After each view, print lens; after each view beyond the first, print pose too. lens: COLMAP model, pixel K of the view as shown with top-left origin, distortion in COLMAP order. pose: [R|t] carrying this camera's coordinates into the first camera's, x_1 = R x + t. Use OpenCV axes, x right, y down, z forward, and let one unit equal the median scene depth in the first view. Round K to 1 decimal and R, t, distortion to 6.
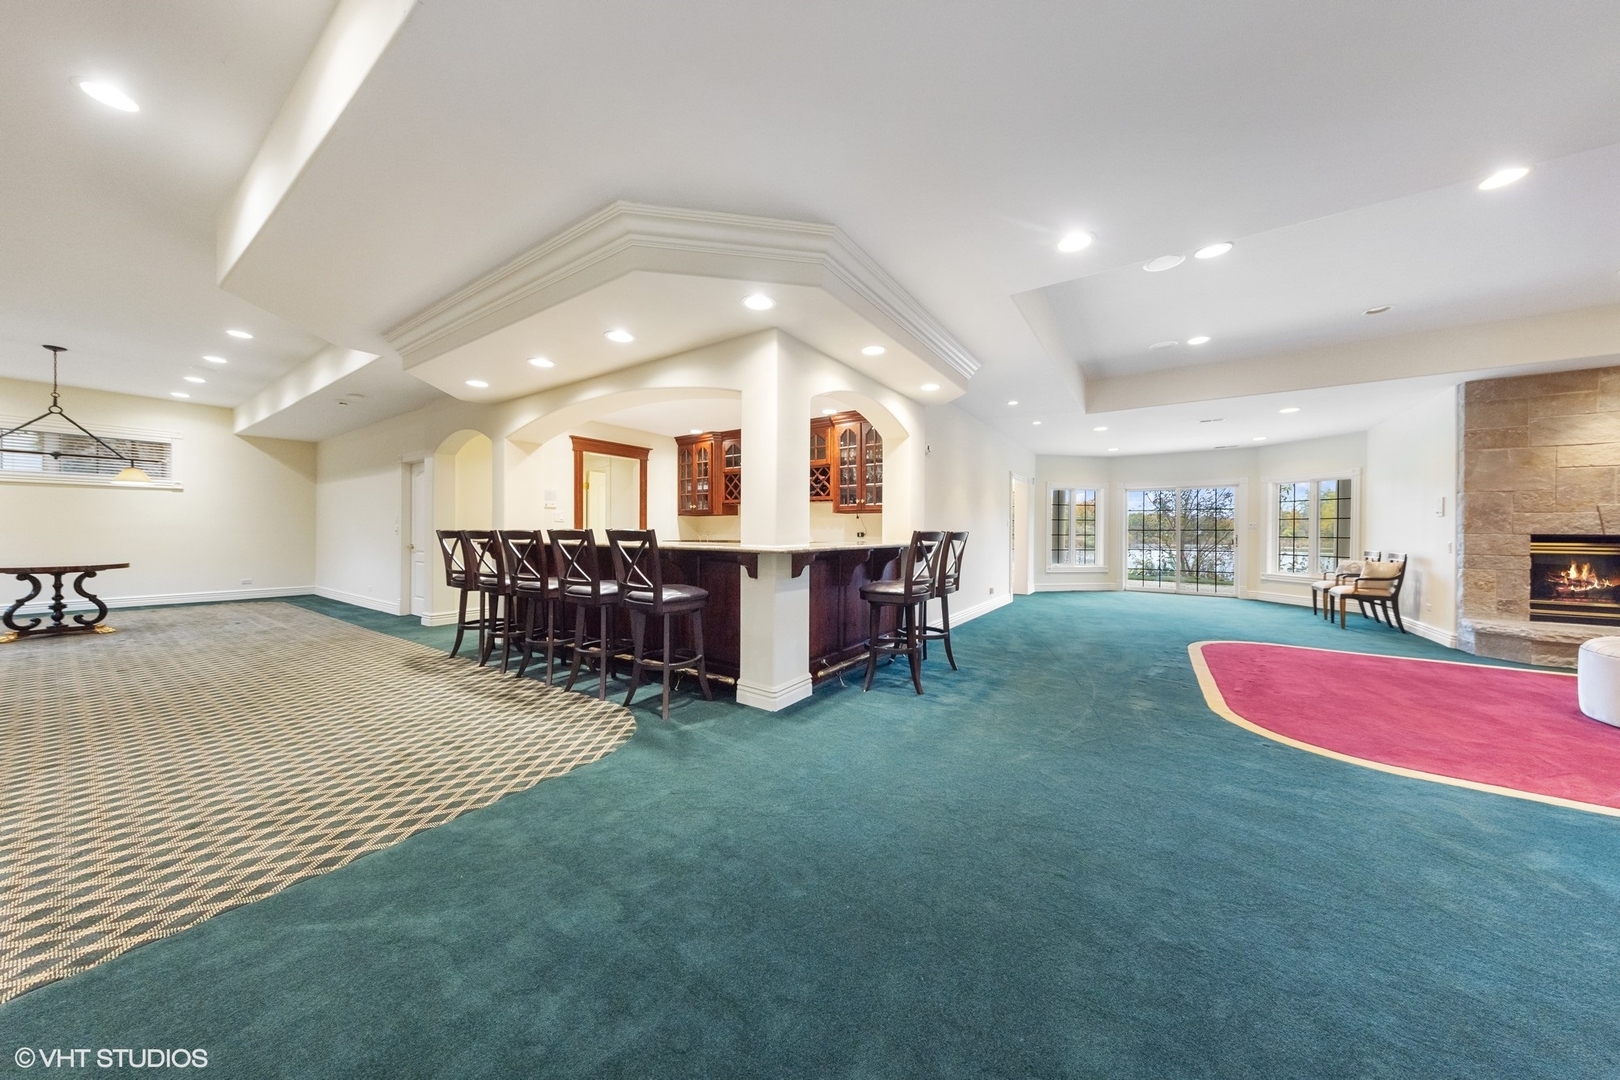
lens RADIAL K [[528.4, 0, 810.6], [0, 528.4, 530.7], [0, 0, 1]] dist [0.006250, 0.000089]
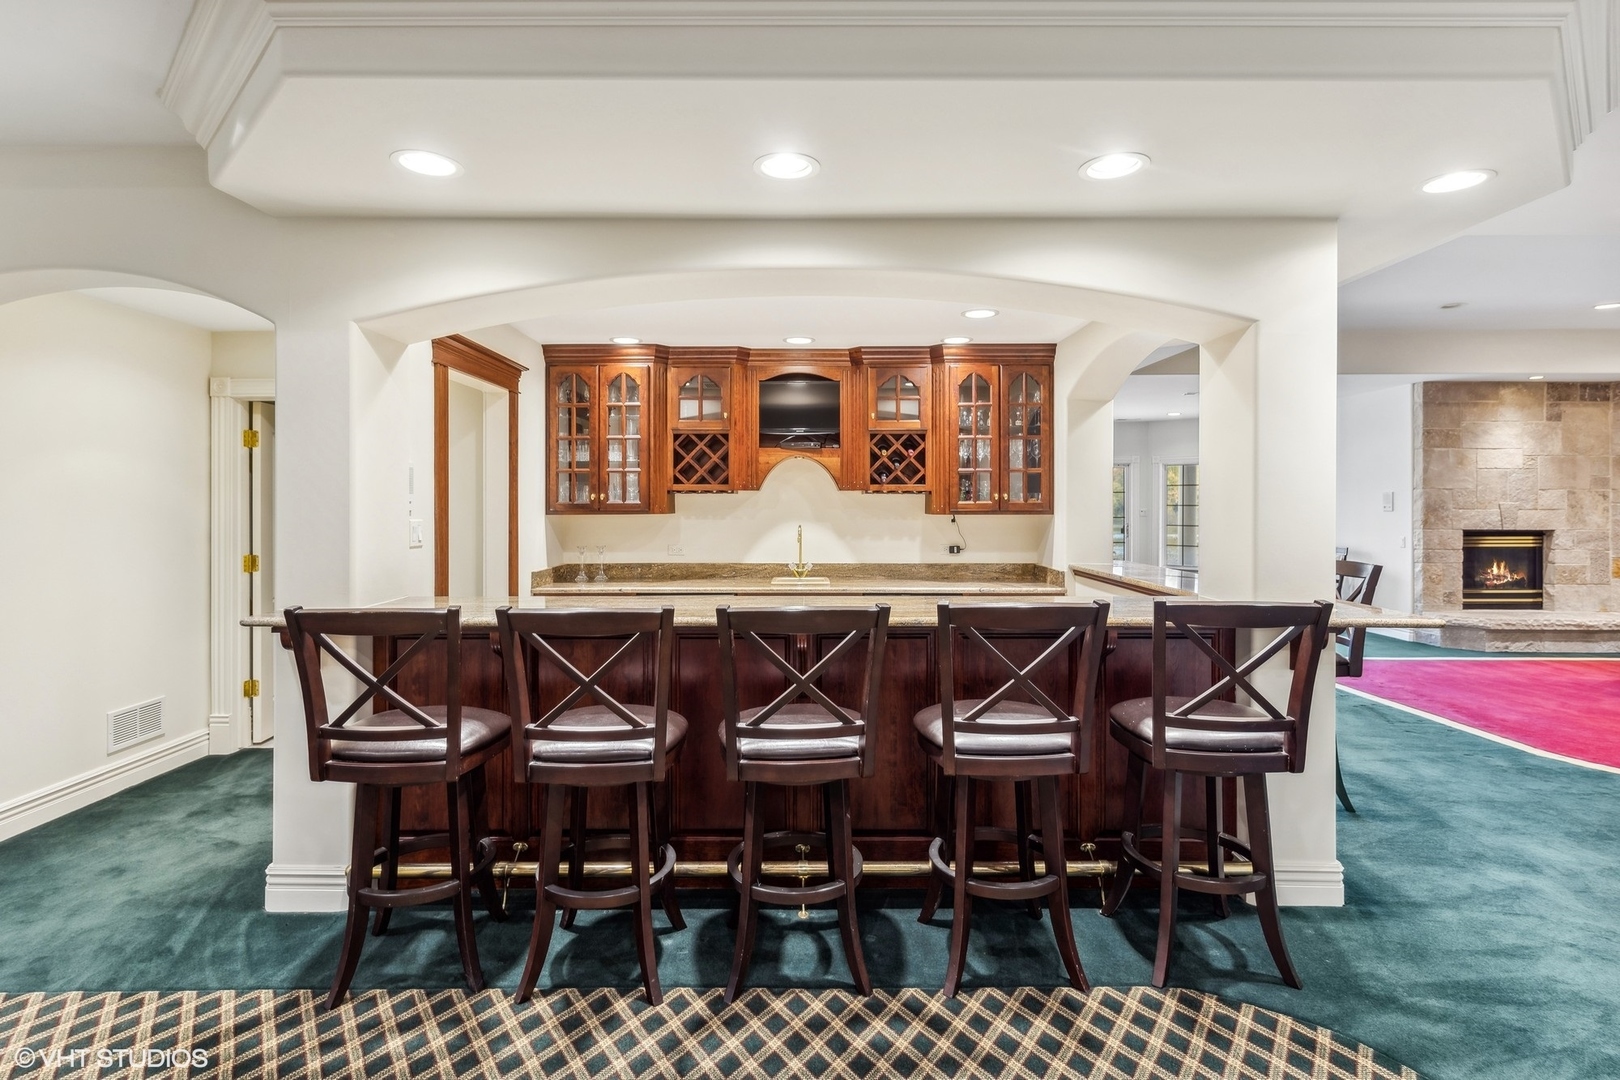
lens RADIAL K [[820.1, 0, 792.5], [0, 820.1, 503.0], [0, 0, 1]] dist [0.002187, 0.000390]
pose [[0.819278, -0.006436, 0.573361, -0.676919], [0.003867, 0.999976, 0.005700, -0.059252], [-0.573384, -0.002453, 0.819283, 0.403825]]
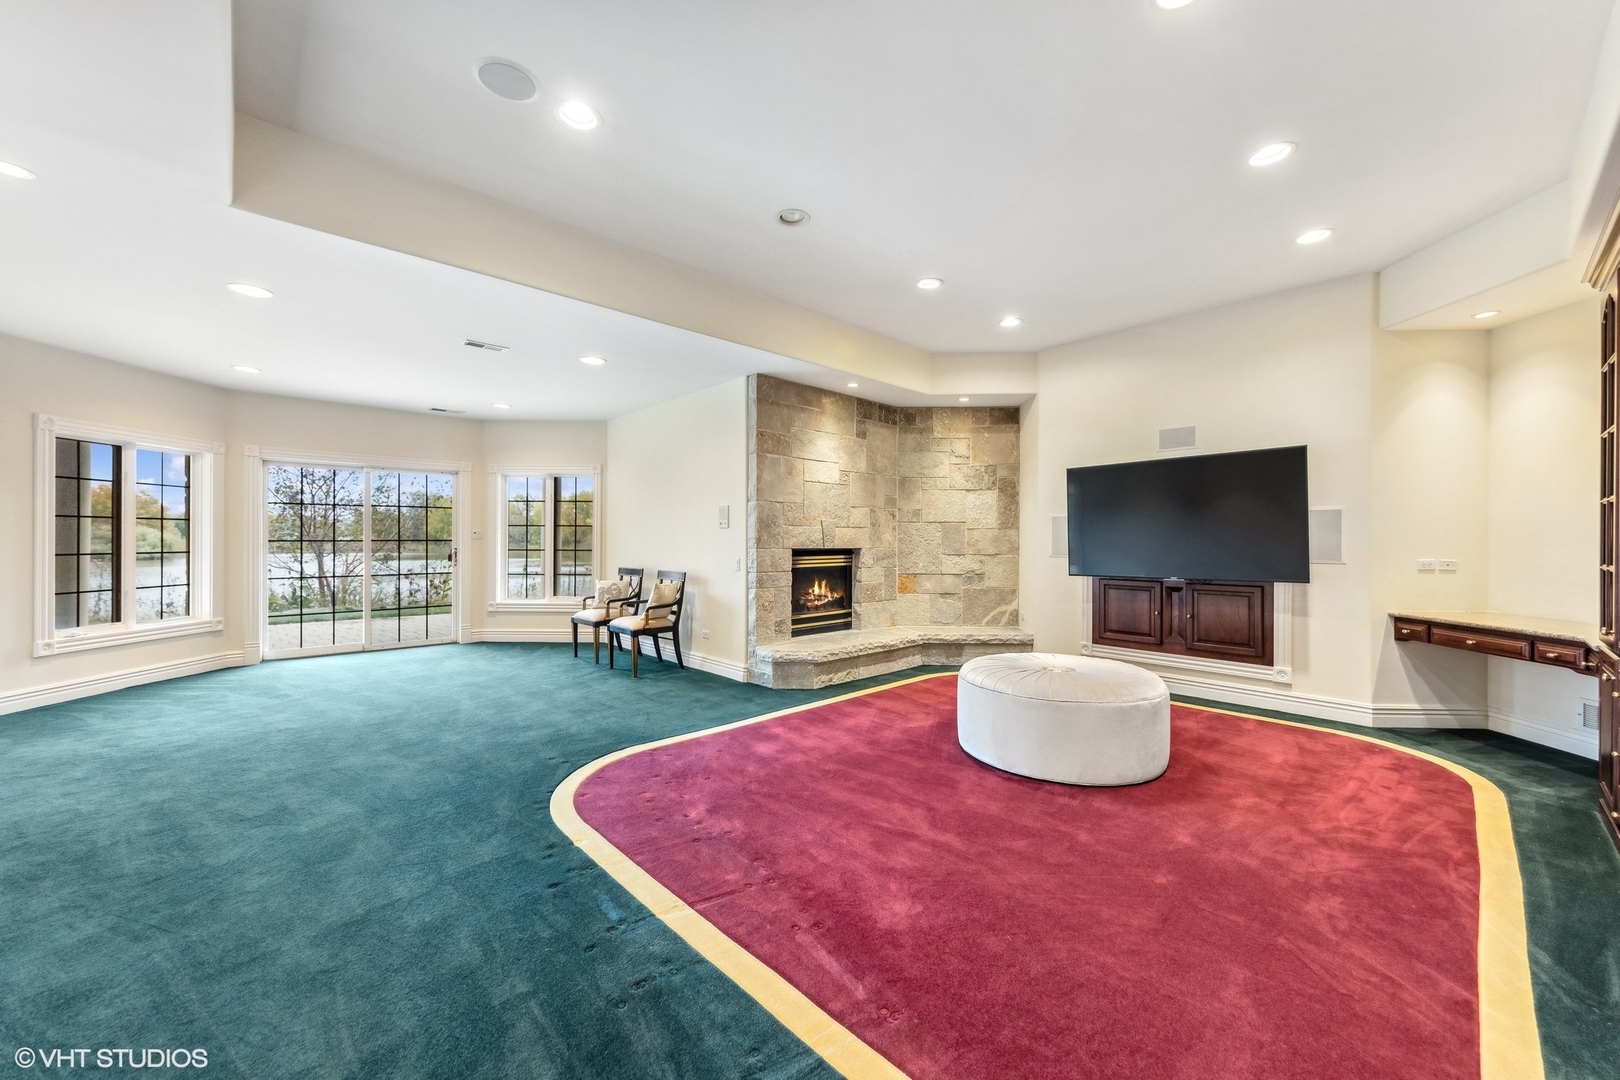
lens RADIAL K [[607.6, 0, 801.7], [0, 607.6, 536.9], [0, 0, 1]] dist [0.001439, 0.000248]
pose [[0.224042, -0.002096, 0.974577, 0.282600], [-0.003596, 0.999989, 0.002977, -0.016745], [-0.974573, -0.004172, 0.224032, 0.711660]]
